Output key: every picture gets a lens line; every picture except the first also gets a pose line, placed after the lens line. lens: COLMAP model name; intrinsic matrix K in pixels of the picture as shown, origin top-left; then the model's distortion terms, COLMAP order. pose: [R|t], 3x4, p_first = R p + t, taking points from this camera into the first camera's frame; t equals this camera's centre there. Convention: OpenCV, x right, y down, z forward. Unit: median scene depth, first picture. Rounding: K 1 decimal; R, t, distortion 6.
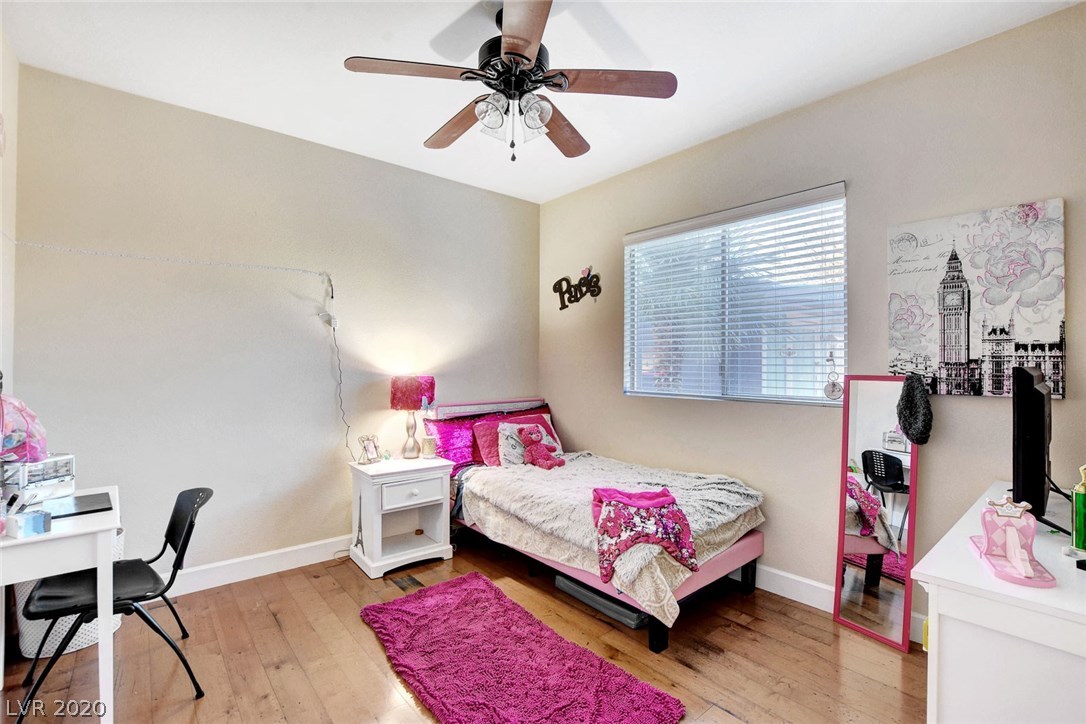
lens RADIAL K [[489.6, 0, 543.0], [0, 489.6, 362.0], [0, 0, 1]] dist [-0.018407, 0.000067]
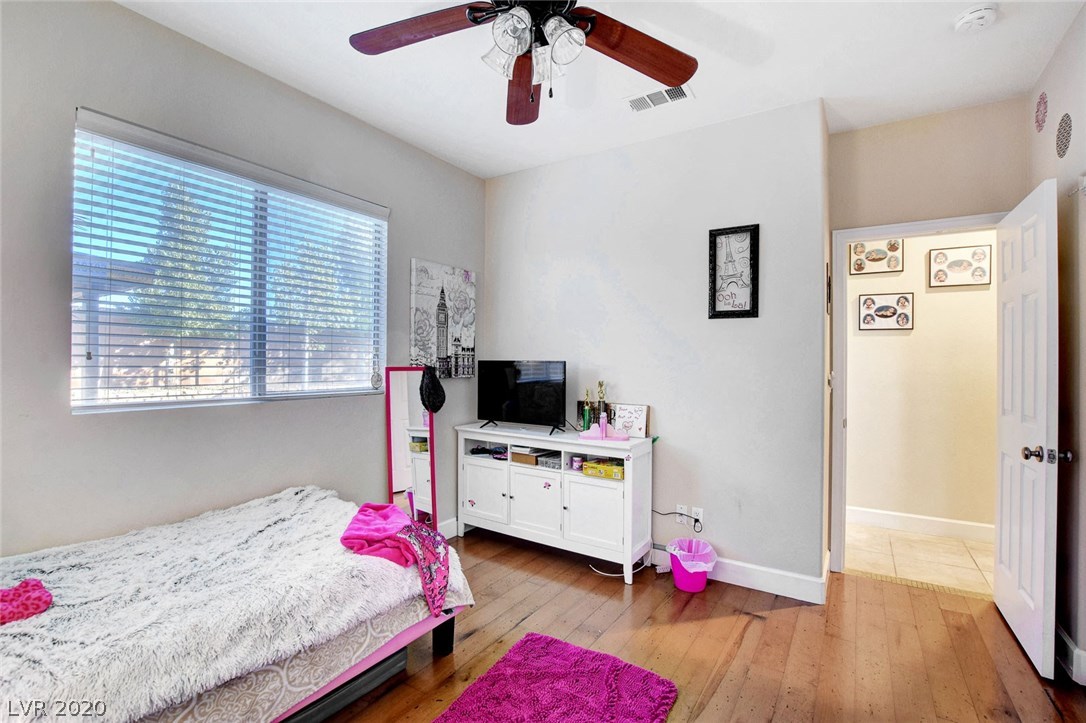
lens RADIAL K [[492.9, 0, 541.6], [0, 492.9, 360.4], [0, 0, 1]] dist [-0.026358, 0.001384]
pose [[-0.284692, -0.002503, 0.958616, -0.798748], [-0.010818, 0.999941, -0.000601, 0.007524], [-0.958558, -0.010541, -0.284702, 1.162646]]
